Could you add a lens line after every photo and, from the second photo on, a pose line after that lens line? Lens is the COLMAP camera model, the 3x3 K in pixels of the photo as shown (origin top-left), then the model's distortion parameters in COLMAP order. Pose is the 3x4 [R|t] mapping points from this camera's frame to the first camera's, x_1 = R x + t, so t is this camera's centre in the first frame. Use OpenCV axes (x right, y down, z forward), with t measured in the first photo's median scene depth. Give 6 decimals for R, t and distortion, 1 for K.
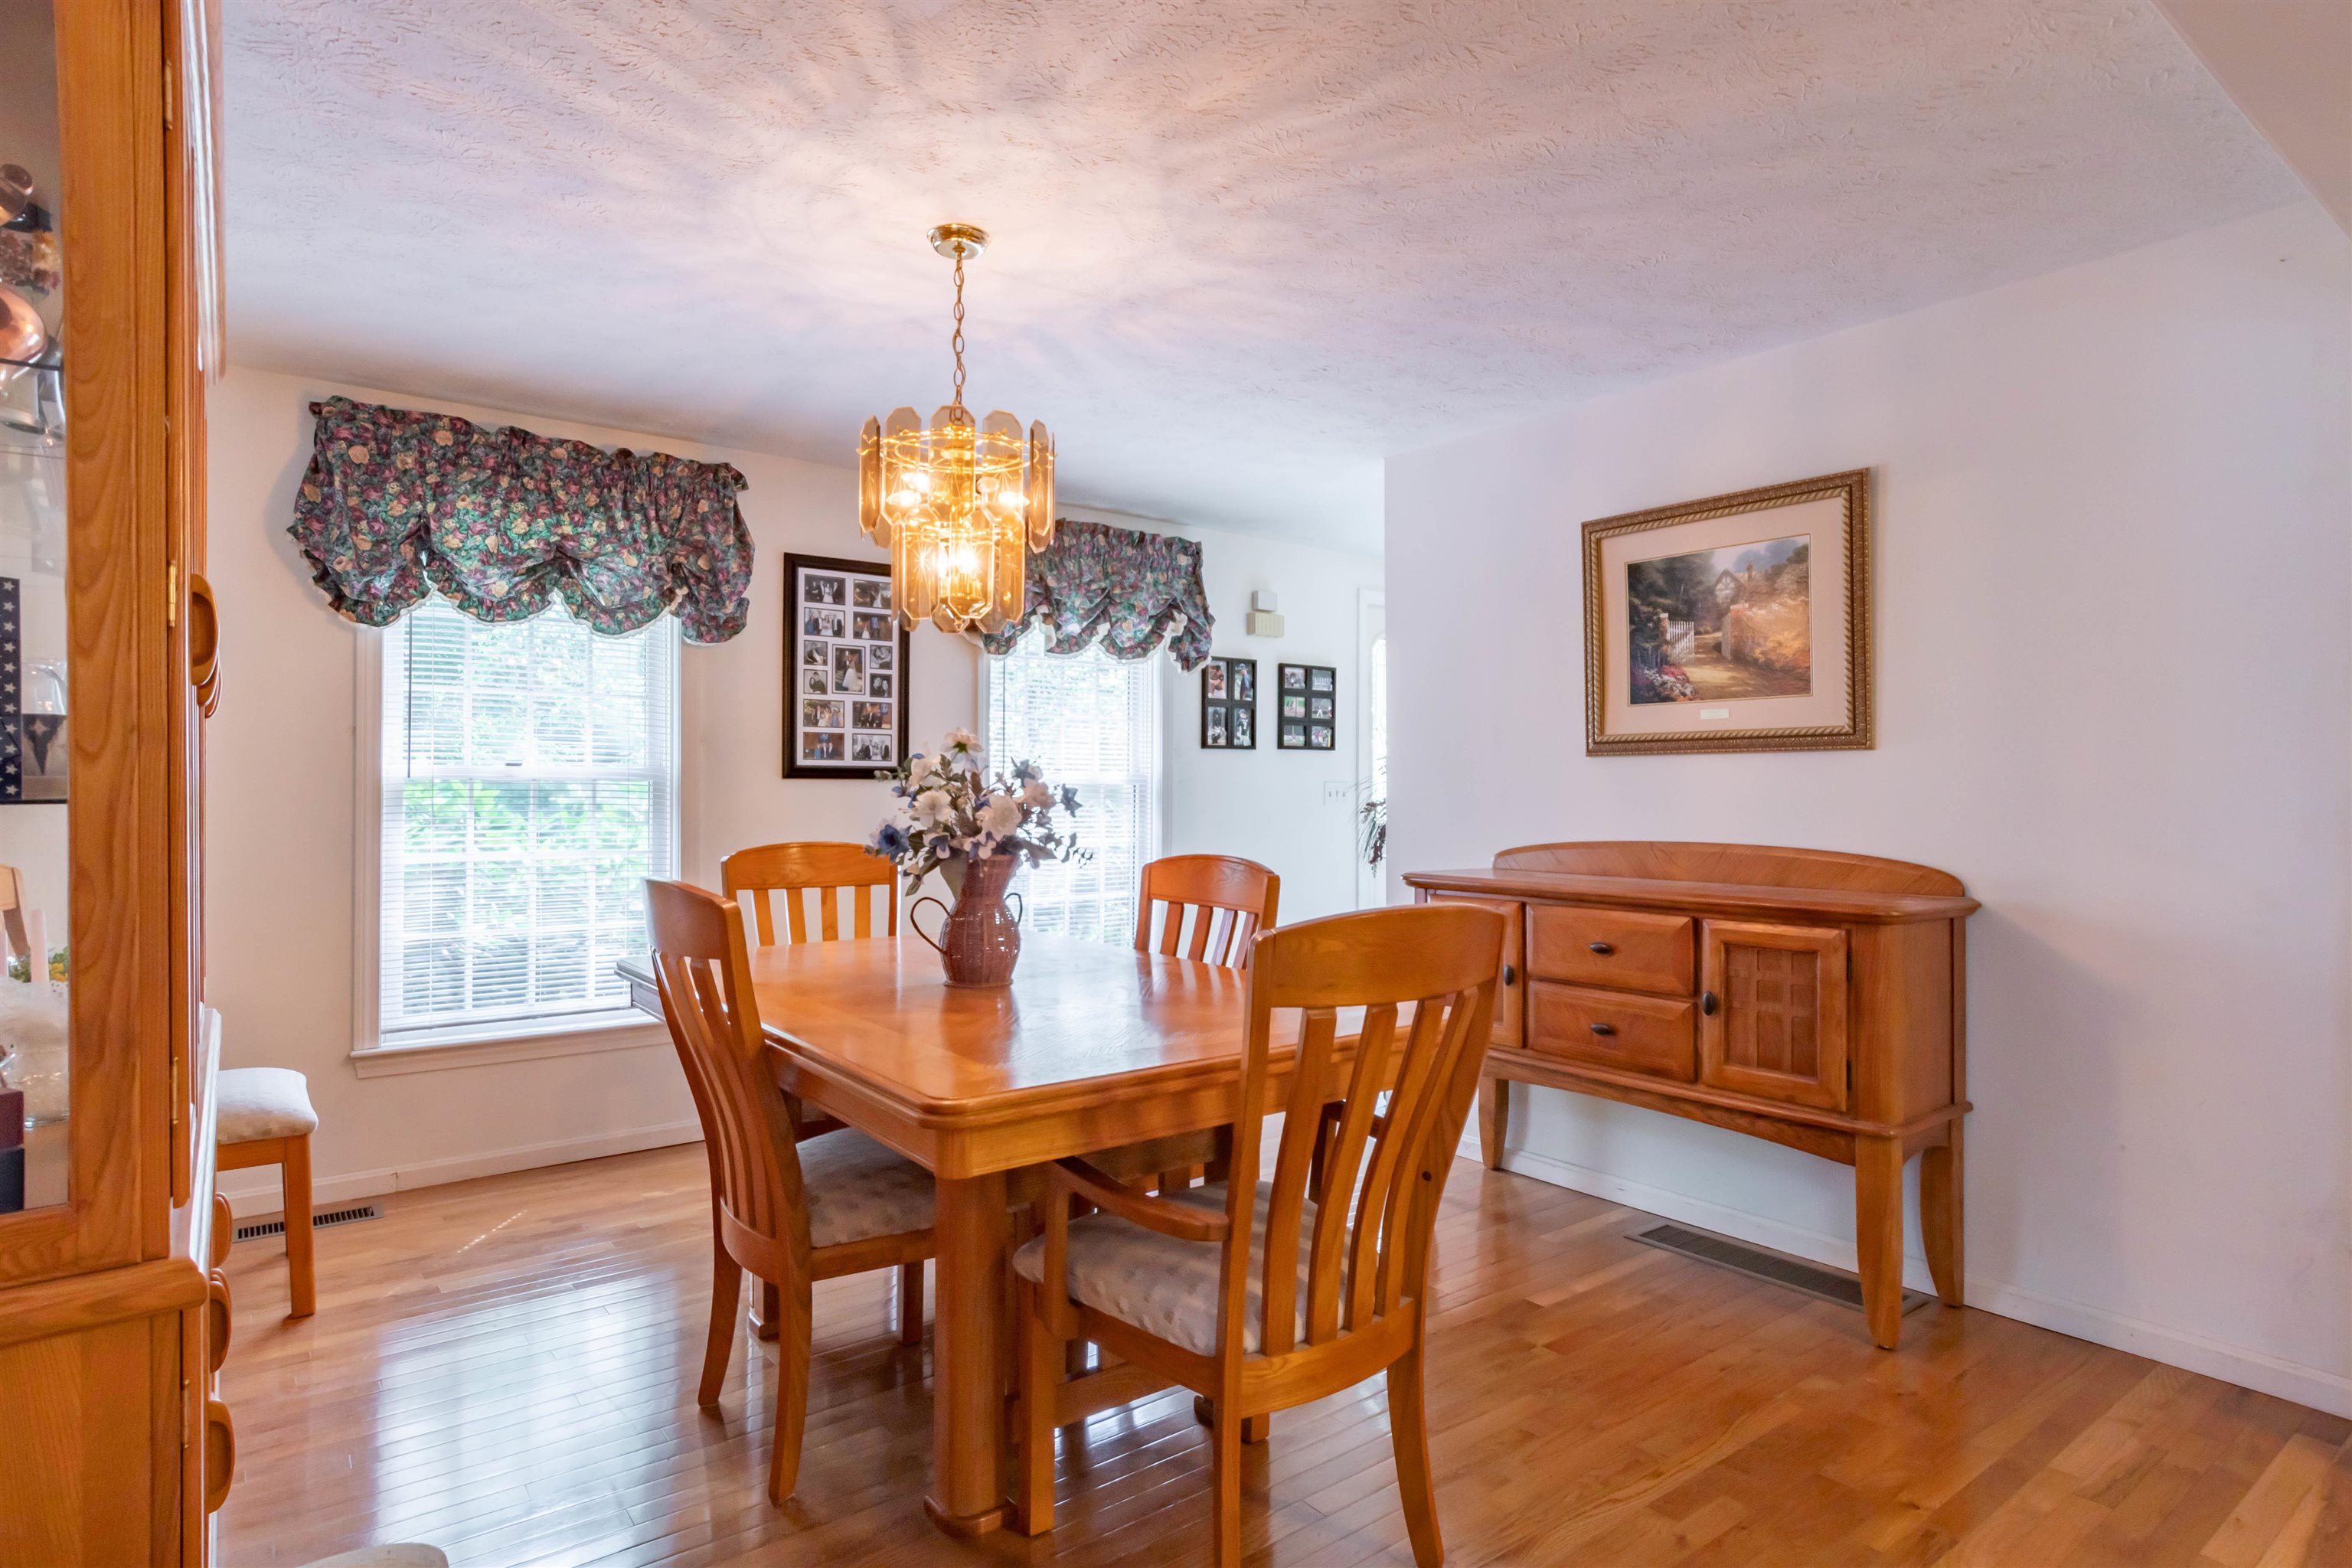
lens RADIAL K [[1243.3, 0, 1163.0], [0, 1243.3, 800.7], [0, 0, 1]] dist [0.003260, -0.000362]
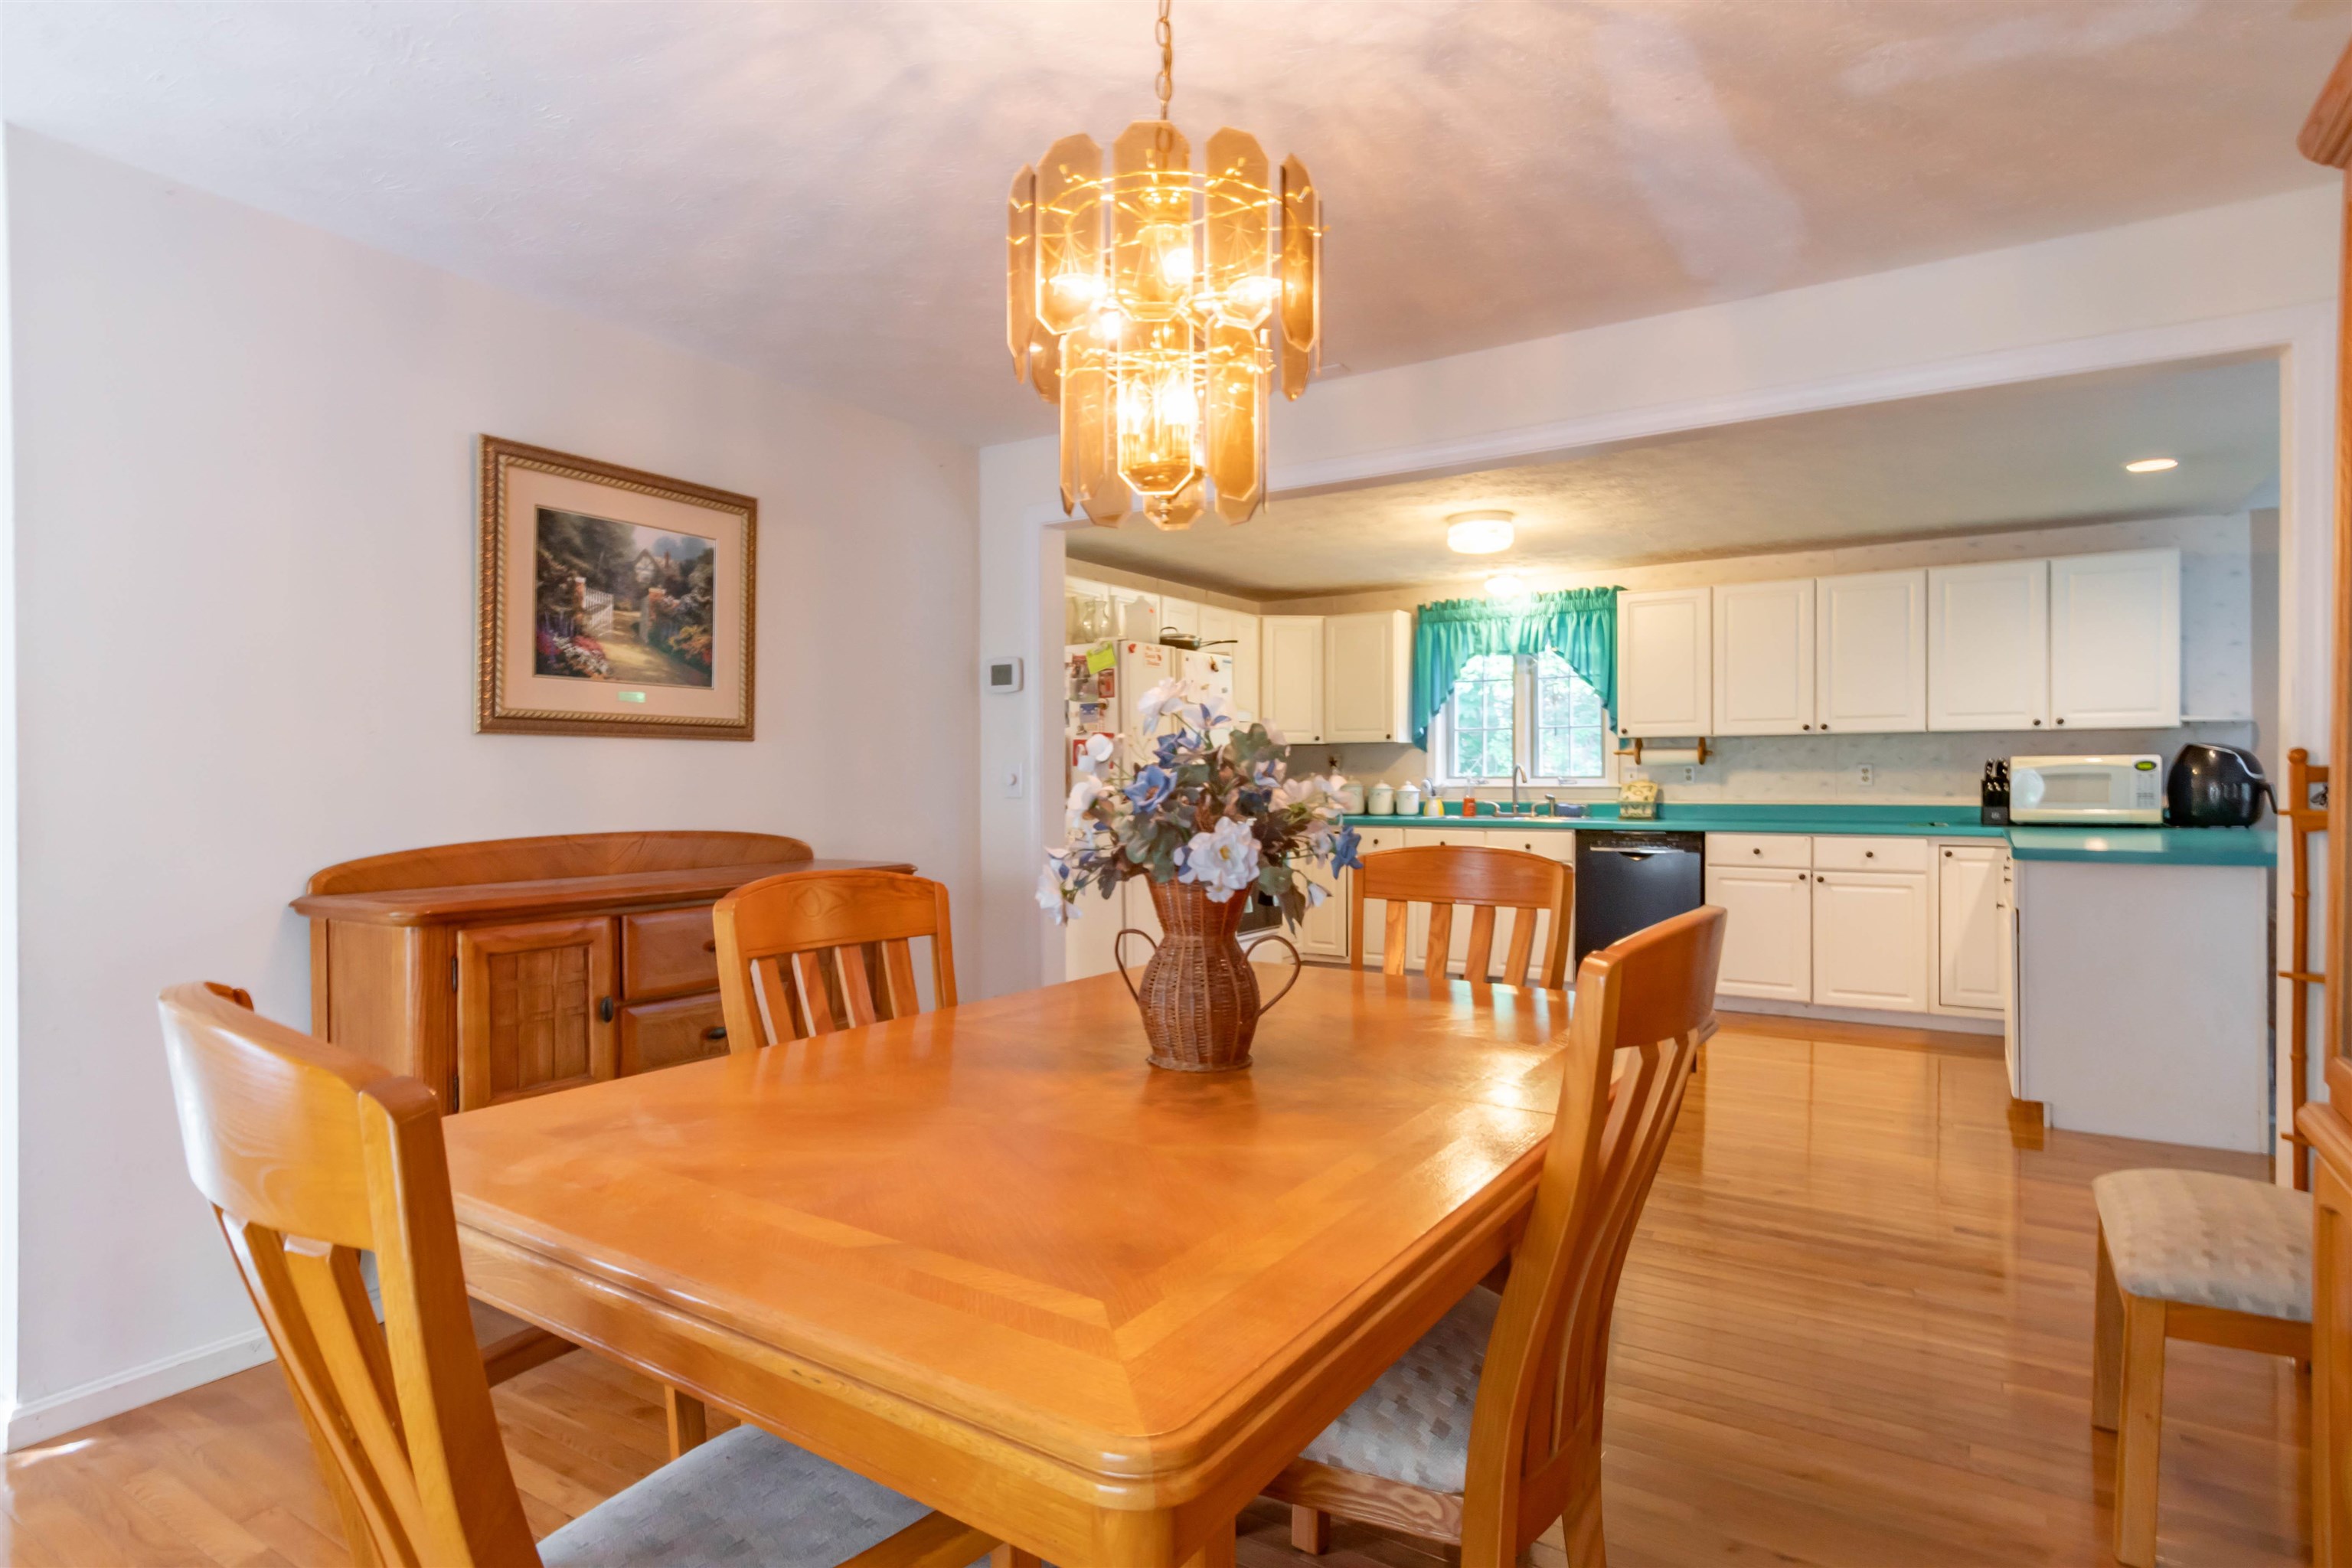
lens RADIAL K [[1229.5, 0, 1128.5], [0, 1229.5, 781.3], [0, 0, 1]] dist [0.001037, 0.000100]
pose [[-0.315474, -0.003418, 0.948928, -0.560610], [0.007359, 0.999955, 0.006048, -0.007620], [-0.948906, 0.008891, -0.315435, 0.918780]]
